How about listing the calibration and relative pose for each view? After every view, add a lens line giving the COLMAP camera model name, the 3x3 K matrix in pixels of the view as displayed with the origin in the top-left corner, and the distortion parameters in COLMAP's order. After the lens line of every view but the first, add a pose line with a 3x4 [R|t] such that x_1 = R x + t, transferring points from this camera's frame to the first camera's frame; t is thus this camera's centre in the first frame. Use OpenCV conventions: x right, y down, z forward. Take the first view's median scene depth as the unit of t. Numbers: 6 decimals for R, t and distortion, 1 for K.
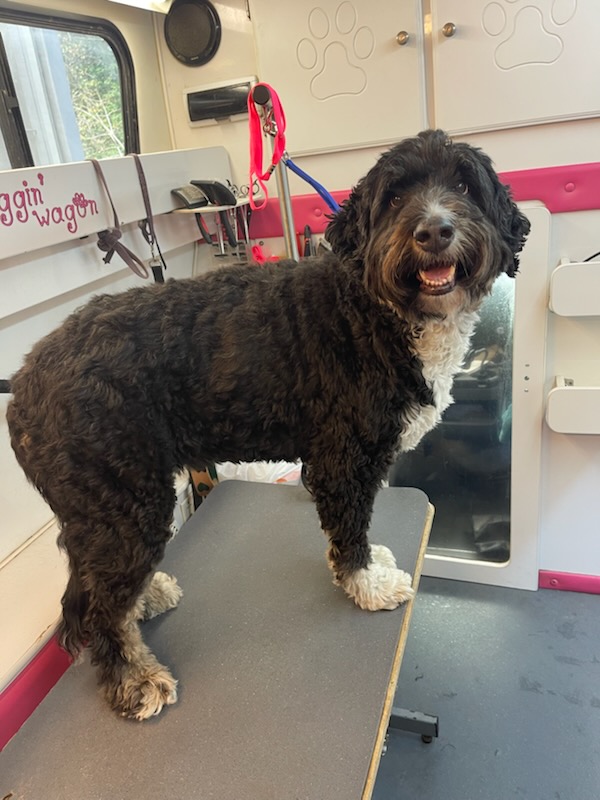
lens RADIAL K [[613.3, 0, 300.0], [0, 613.3, 400.0], [0, 0, 1]] dist [0.006113, -0.002779]
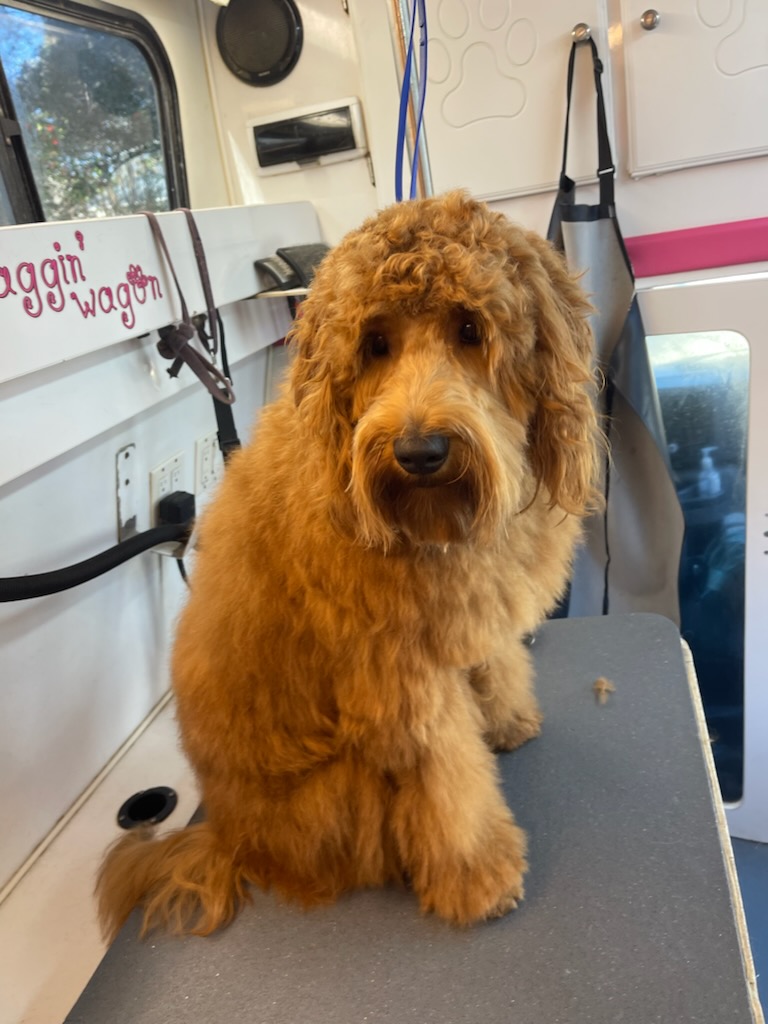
lens RADIAL K [[770.7, 0, 384.0], [0, 770.7, 512.0], [0, 0, 1]] dist [0.058306, -0.090975]
pose [[0.995730, -0.058413, 0.071484, -0.143850], [0.061328, 0.997344, -0.039290, -0.034246], [-0.068999, 0.043506, 0.996668, 0.171479]]
